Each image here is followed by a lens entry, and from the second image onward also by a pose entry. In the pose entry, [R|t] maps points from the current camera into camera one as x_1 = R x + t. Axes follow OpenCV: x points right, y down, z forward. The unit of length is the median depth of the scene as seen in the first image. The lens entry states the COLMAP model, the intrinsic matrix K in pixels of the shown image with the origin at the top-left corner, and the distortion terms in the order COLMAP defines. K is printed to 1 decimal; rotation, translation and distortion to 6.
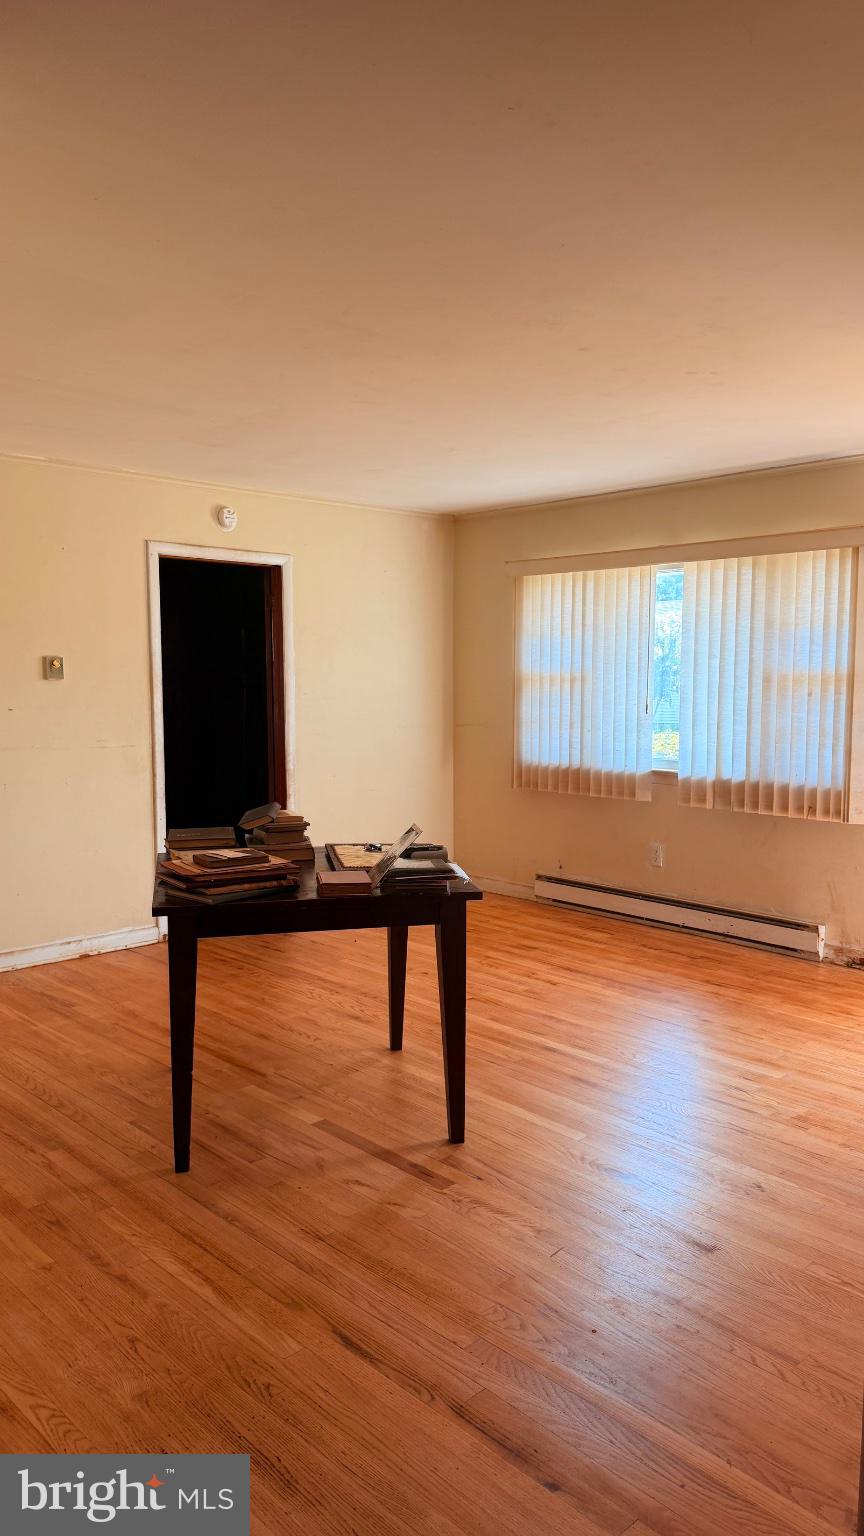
lens RADIAL K [[1071.9, 0, 432.8], [0, 1071.9, 768.9], [0, 0, 1]] dist [0.072112, -0.039352]
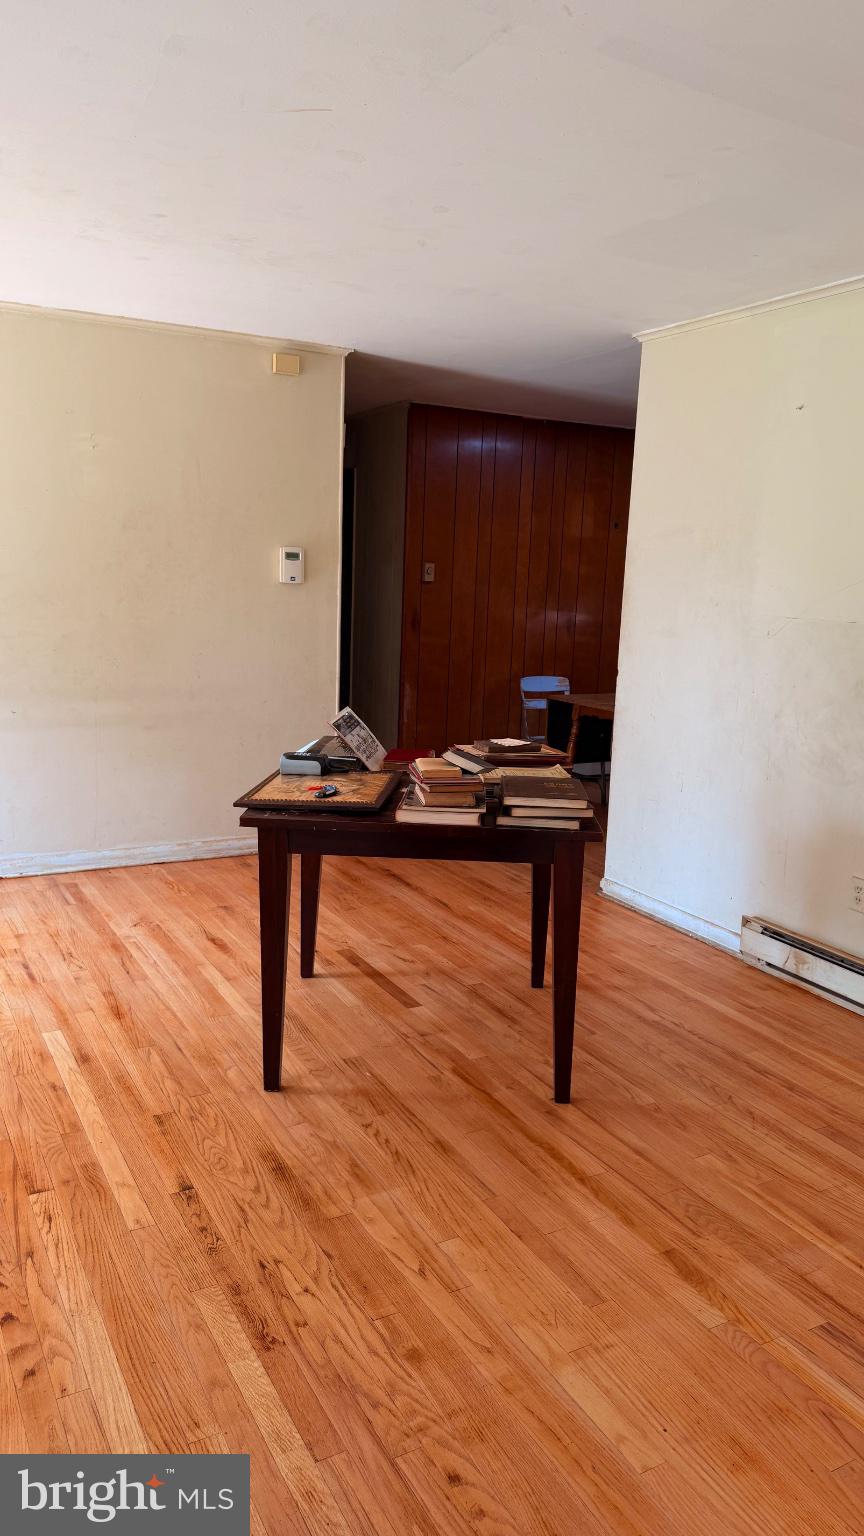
lens RADIAL K [[1071.9, 0, 430.7], [0, 1071.9, 769.3], [0, 0, 1]] dist [0.072112, -0.039352]
pose [[-0.965189, -0.079882, 0.249057, -0.340163], [-0.010340, 0.963130, 0.268838, -0.164392], [-0.261349, 0.256905, -0.930428, 1.793981]]
